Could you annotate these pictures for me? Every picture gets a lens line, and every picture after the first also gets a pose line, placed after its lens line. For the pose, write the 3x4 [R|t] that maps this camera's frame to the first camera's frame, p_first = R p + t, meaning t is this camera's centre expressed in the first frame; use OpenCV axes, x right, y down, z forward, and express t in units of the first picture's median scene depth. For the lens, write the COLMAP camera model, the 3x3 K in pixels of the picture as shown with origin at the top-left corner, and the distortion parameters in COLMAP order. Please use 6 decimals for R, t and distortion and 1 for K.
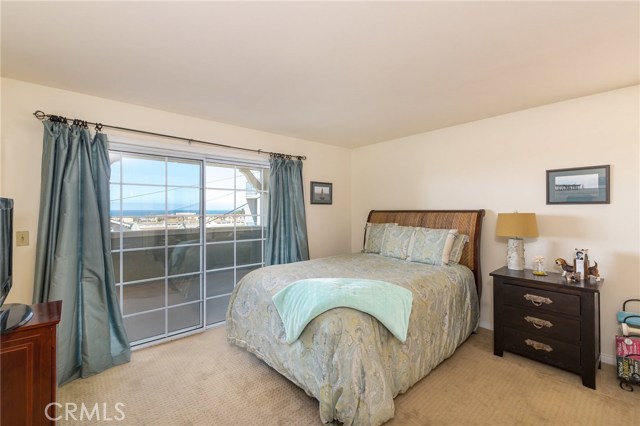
lens RADIAL K [[276.8, 0, 319.0], [0, 276.8, 208.9], [0, 0, 1]] dist [-0.001475, -0.000886]
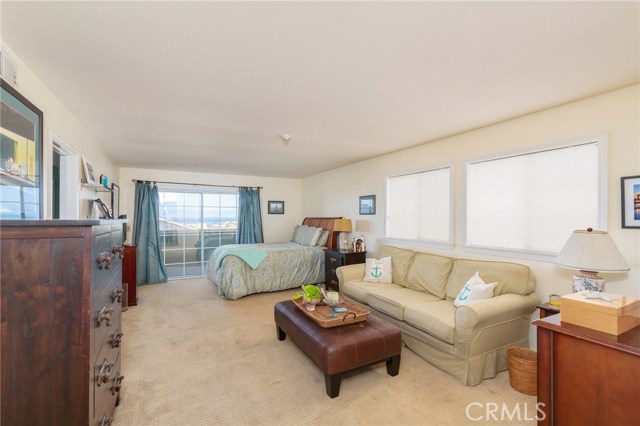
lens RADIAL K [[276.8, 0, 319.7], [0, 276.8, 216.0], [0, 0, 1]] dist [-0.001475, -0.000886]
pose [[0.978486, 0.001372, -0.206307, 0.916564], [-0.001665, 0.999998, -0.001246, -0.005570], [0.206305, 0.001563, 0.978487, -0.878414]]
